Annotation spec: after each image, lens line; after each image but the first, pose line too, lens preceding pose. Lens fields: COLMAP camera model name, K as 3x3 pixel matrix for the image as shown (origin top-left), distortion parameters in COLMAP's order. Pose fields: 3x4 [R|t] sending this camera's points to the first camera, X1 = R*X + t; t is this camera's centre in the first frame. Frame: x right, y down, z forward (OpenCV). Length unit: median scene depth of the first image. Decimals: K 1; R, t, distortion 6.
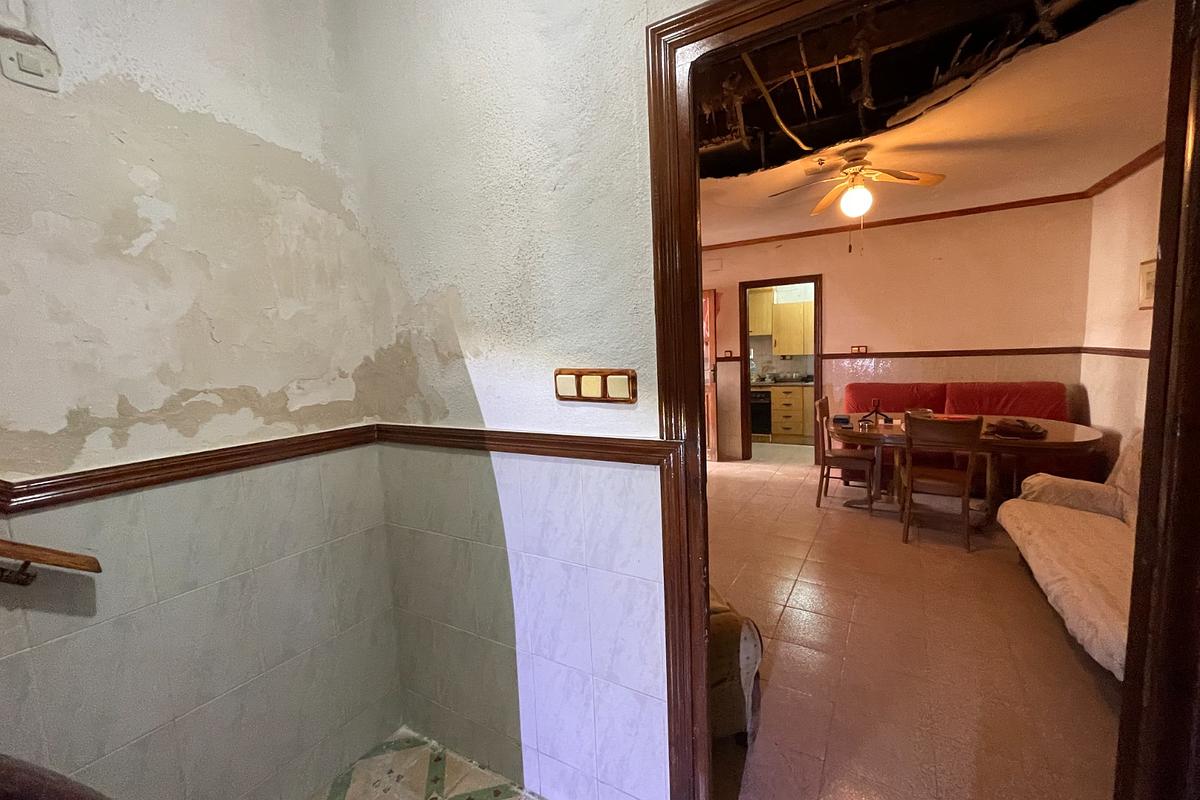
lens RADIAL K [[482.2, 0, 599.3], [0, 482.2, 396.6], [0, 0, 1]] dist [-0.001464, 0.000131]
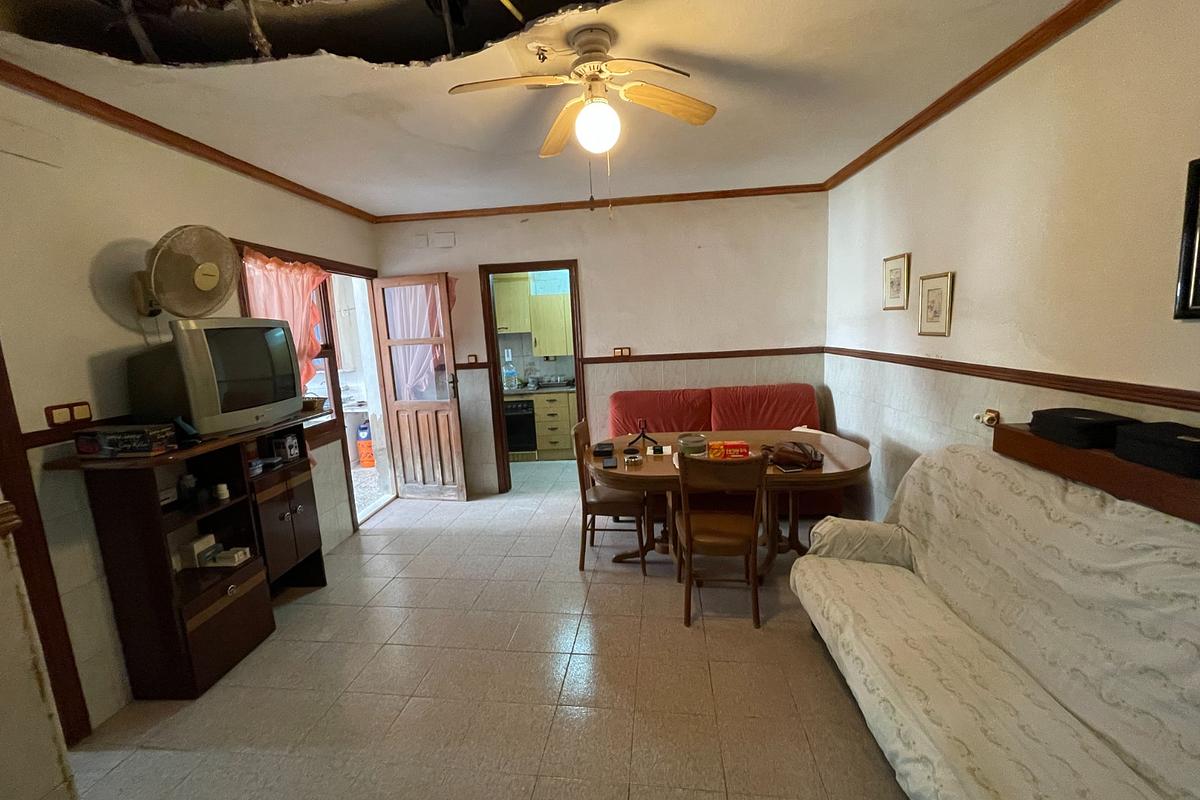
lens RADIAL K [[482.2, 0, 599.7], [0, 482.2, 399.9], [0, 0, 1]] dist [-0.001464, 0.000131]
pose [[0.906929, -0.066019, 0.416078, 0.162790], [0.054896, 0.997744, 0.038653, -0.053549], [-0.417691, -0.012215, 0.908507, 0.277447]]
